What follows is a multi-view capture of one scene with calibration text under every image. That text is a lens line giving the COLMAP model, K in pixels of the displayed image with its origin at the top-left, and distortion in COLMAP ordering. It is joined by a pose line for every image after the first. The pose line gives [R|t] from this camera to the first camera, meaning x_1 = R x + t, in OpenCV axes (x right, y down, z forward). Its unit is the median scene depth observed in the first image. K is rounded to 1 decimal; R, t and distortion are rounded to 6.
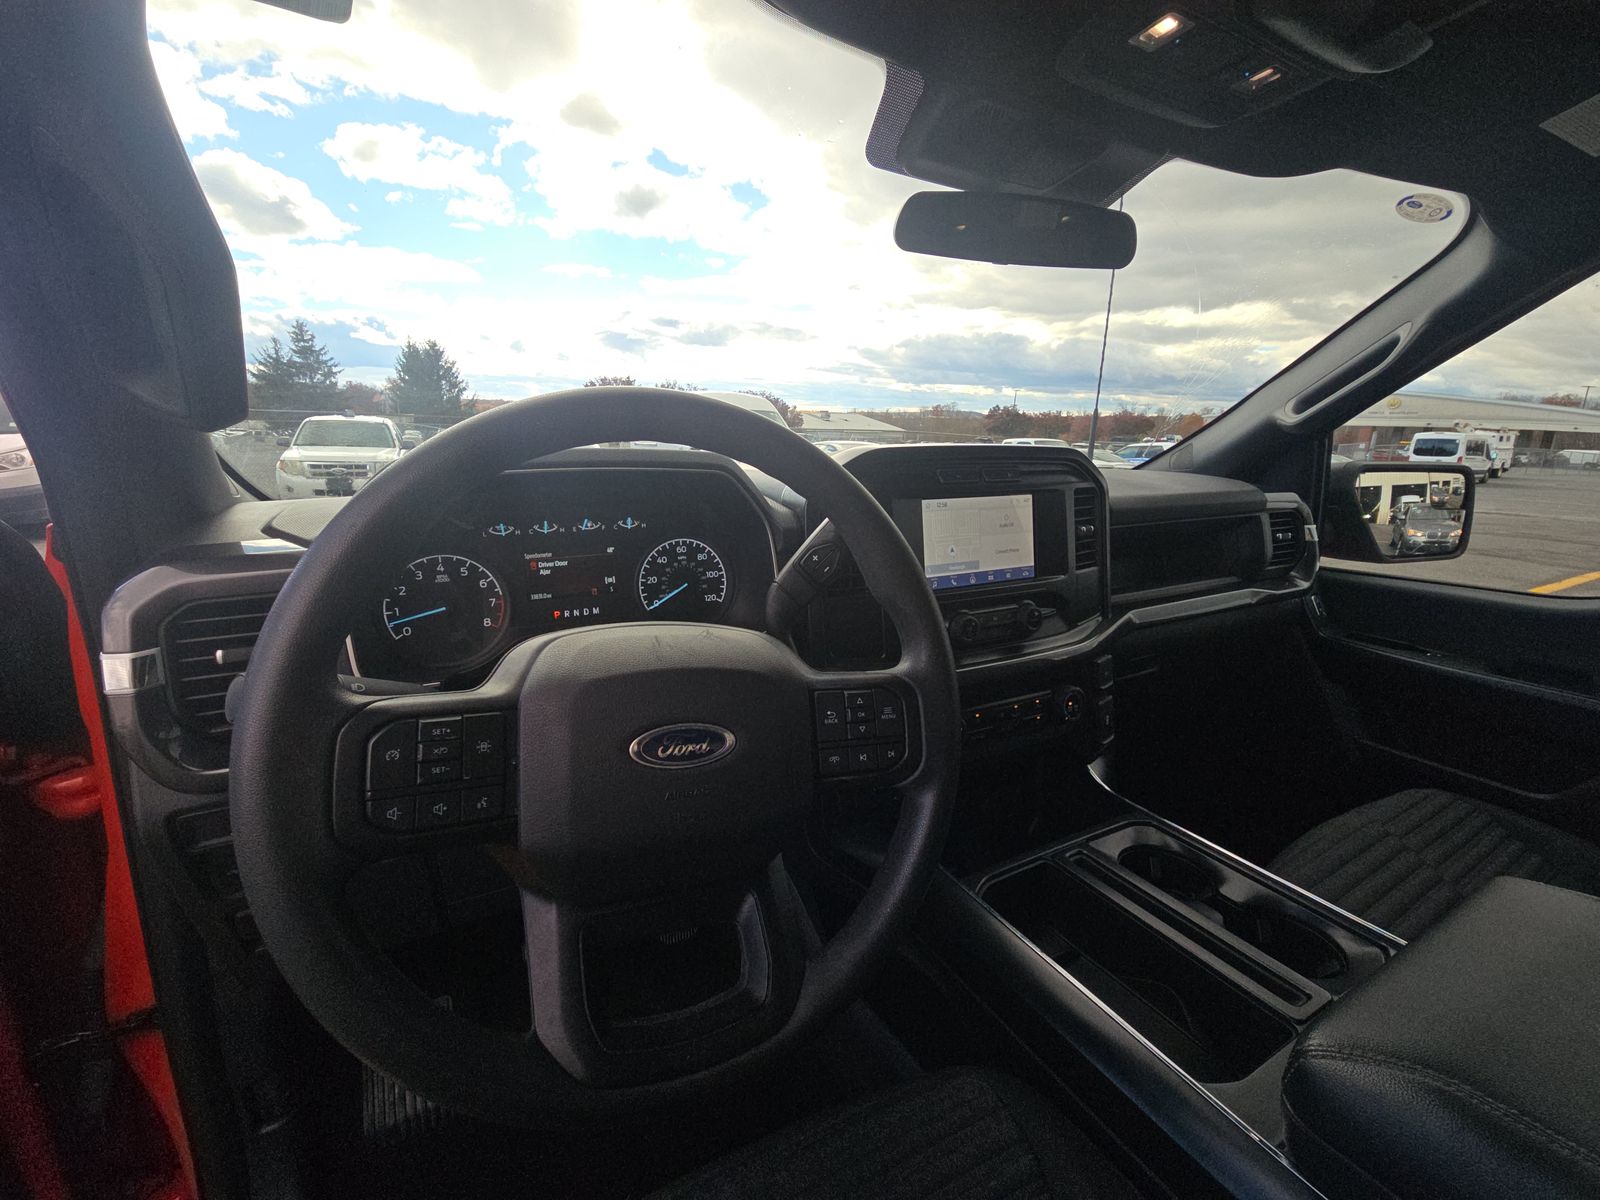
lens RADIAL K [[656.2, 0, 795.6], [0, 656.2, 602.0], [0, 0, 1]] dist [-0.012297, 0.000621]
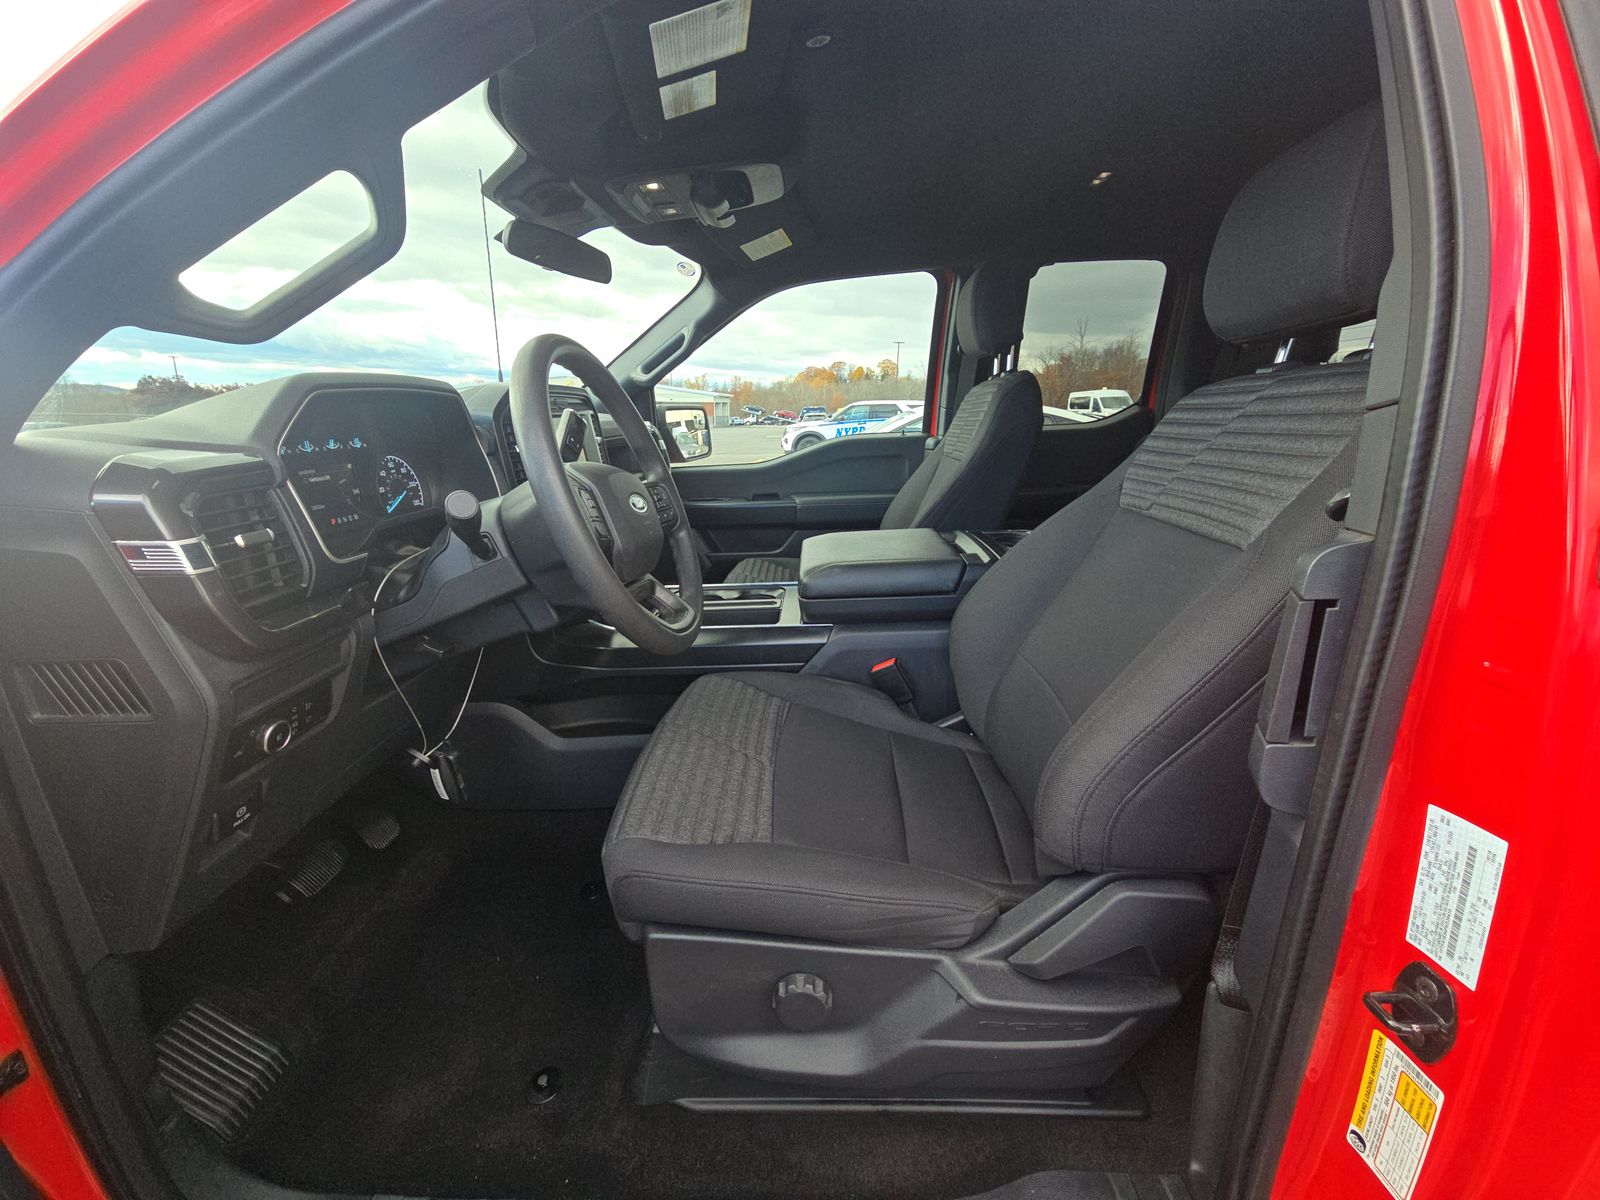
lens RADIAL K [[656.2, 0, 796.1], [0, 656.2, 595.9], [0, 0, 1]] dist [-0.012297, 0.000621]
pose [[0.498092, -0.248648, 0.830710, -0.604226], [0.226357, 0.962073, 0.152245, 0.099045], [-0.837059, 0.112205, 0.535484, -0.190402]]
